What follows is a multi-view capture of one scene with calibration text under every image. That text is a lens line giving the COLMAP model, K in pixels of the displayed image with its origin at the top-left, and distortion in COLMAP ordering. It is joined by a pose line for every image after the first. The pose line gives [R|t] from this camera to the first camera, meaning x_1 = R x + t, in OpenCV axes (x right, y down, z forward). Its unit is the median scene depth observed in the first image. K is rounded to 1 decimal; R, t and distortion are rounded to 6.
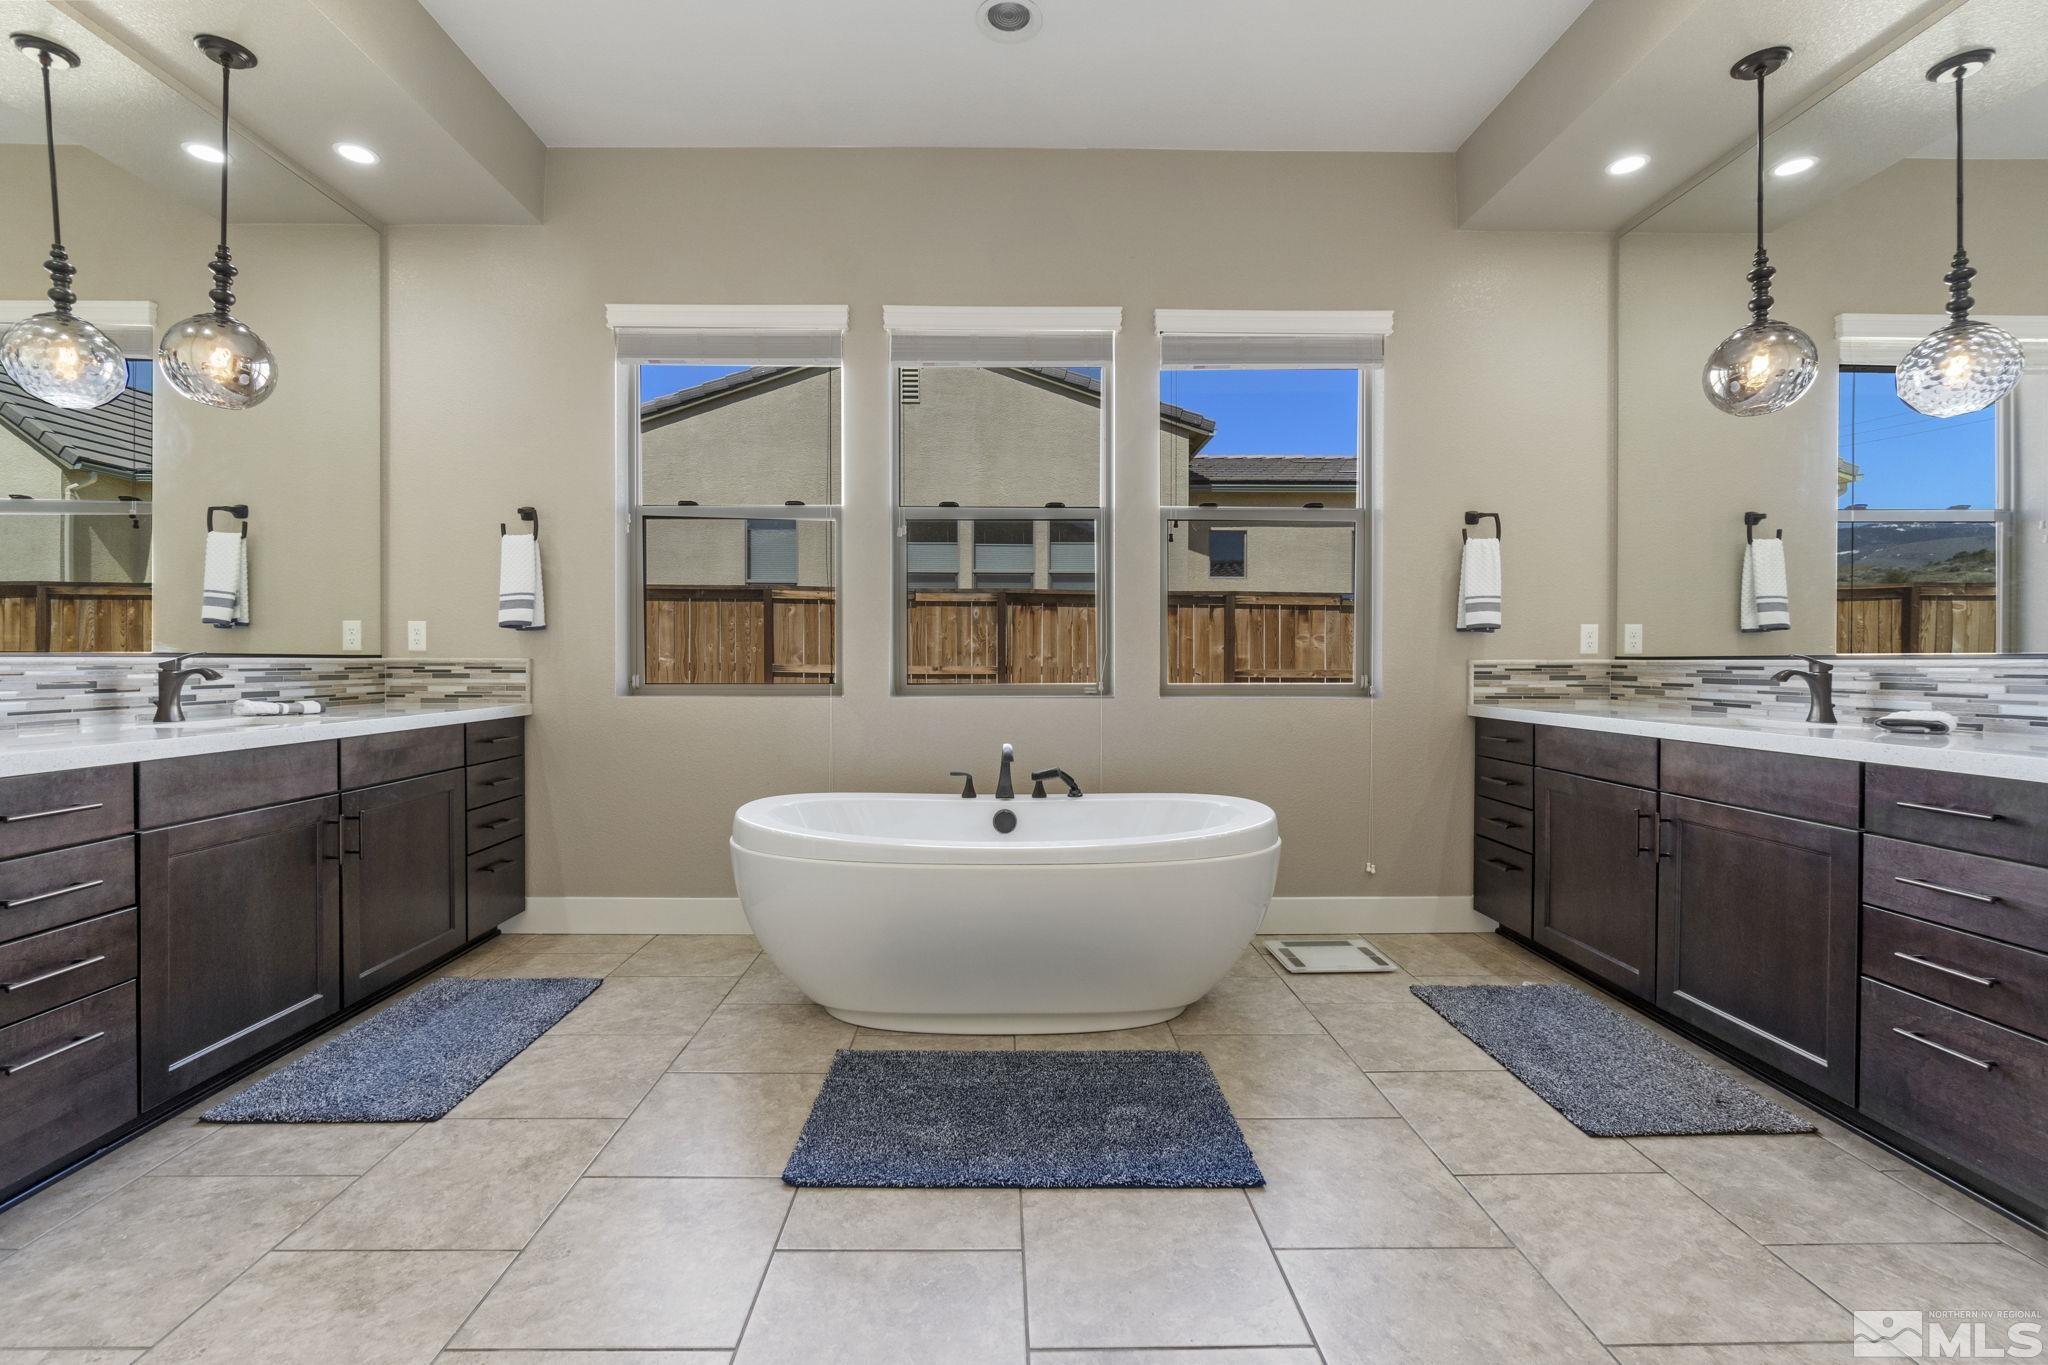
lens RADIAL K [[878.4, 0, 1019.2], [0, 878.4, 676.4], [0, 0, 1]] dist [-0.009594, 0.001963]
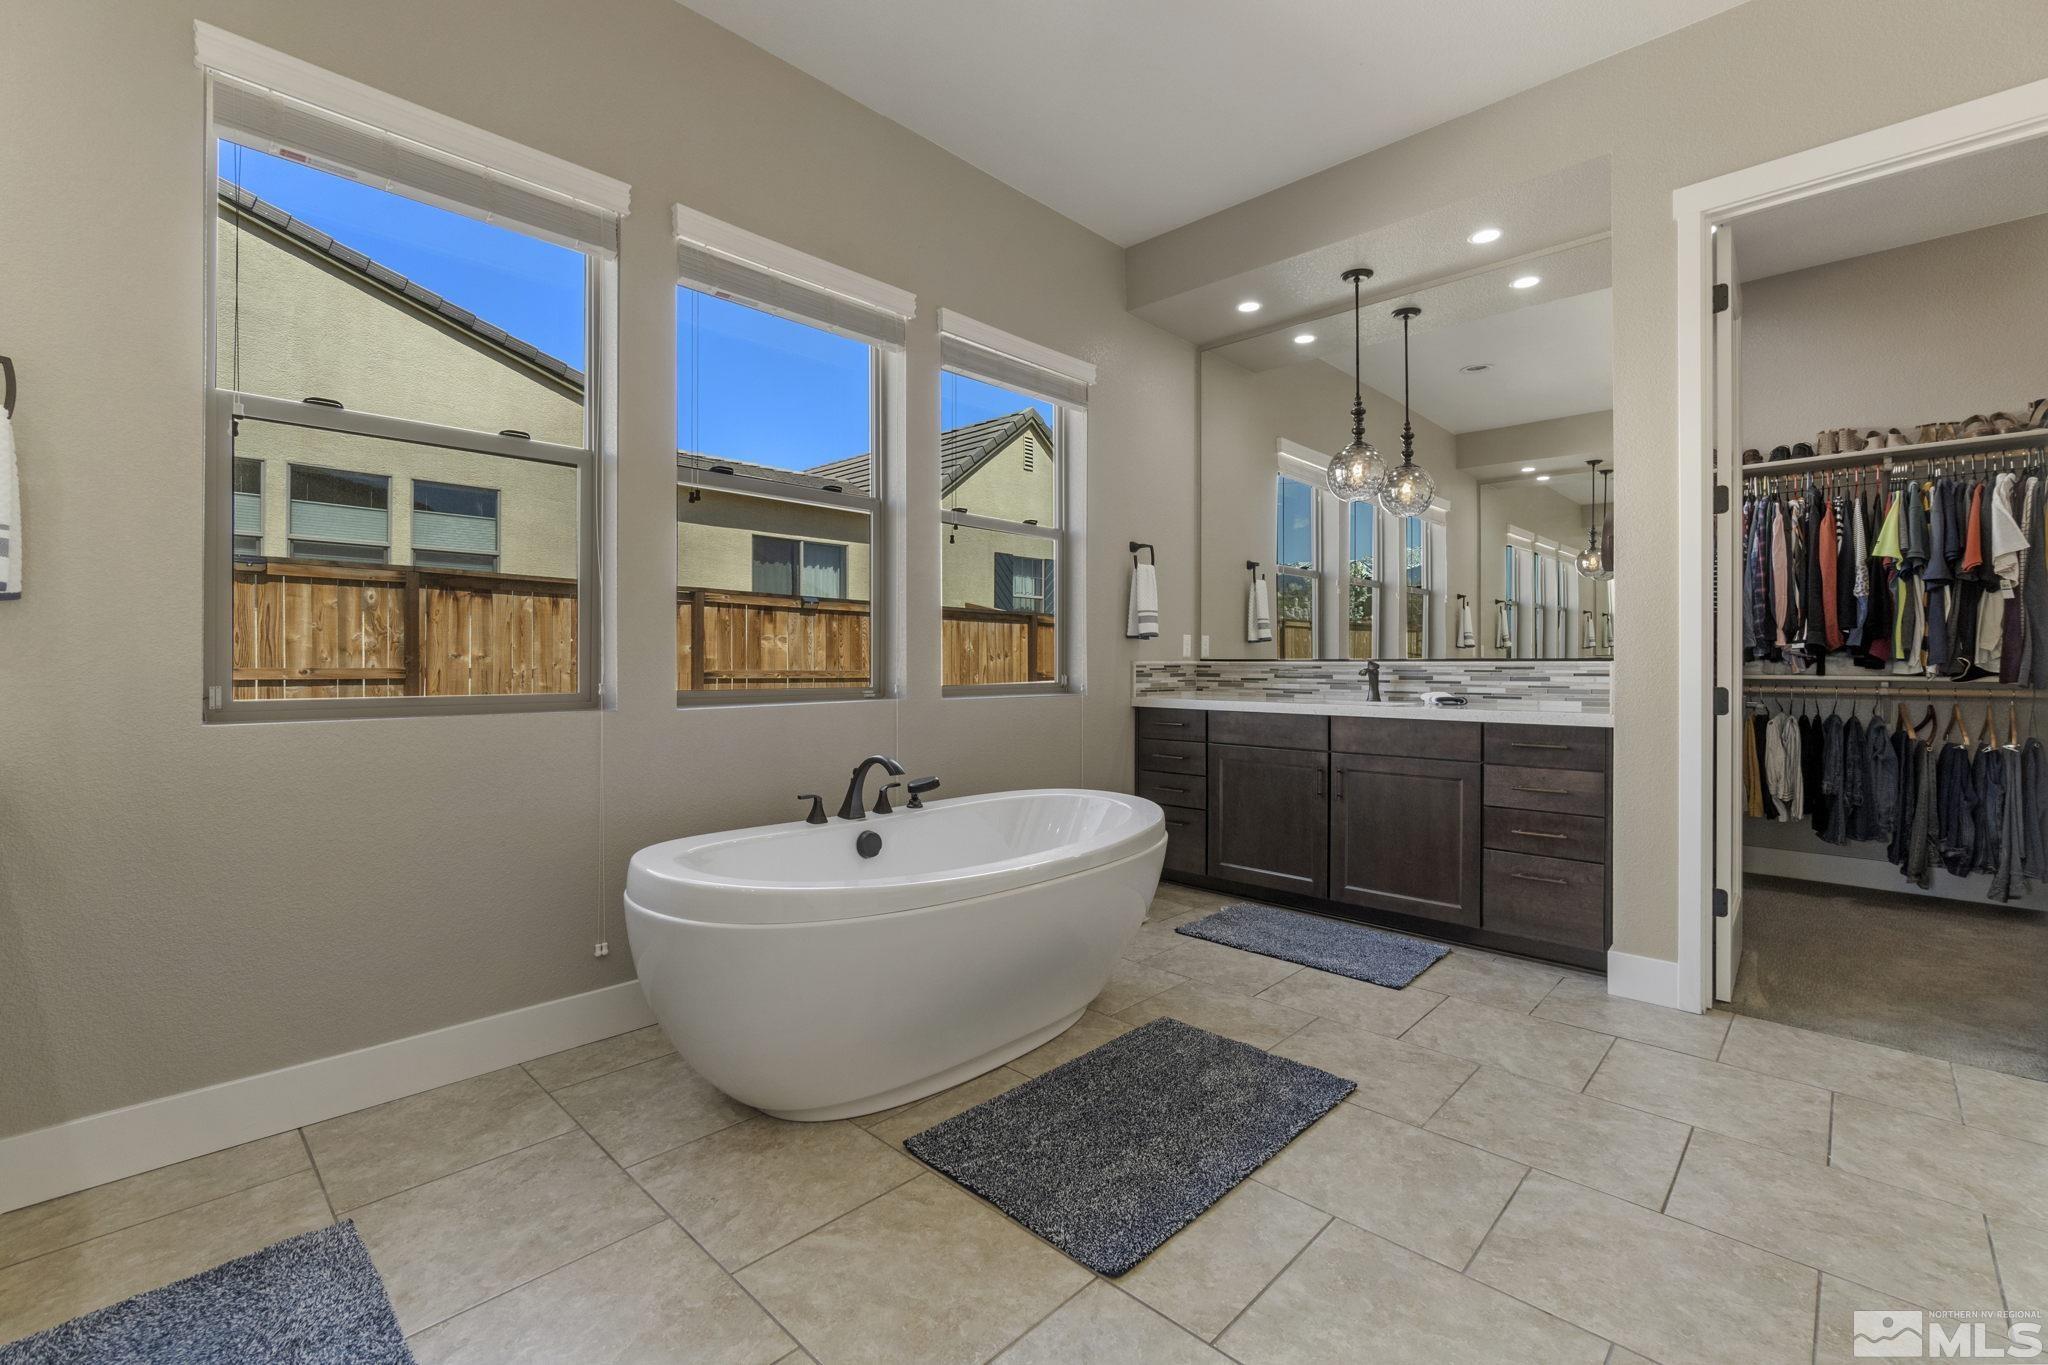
lens RADIAL K [[878.4, 0, 1023.8], [0, 878.4, 665.3], [0, 0, 1]] dist [-0.009594, 0.001963]
pose [[0.704177, -0.002351, 0.710021, -0.517205], [0.011496, 0.999901, -0.008090, -0.005603], [-0.709931, 0.013859, 0.704134, 0.257553]]
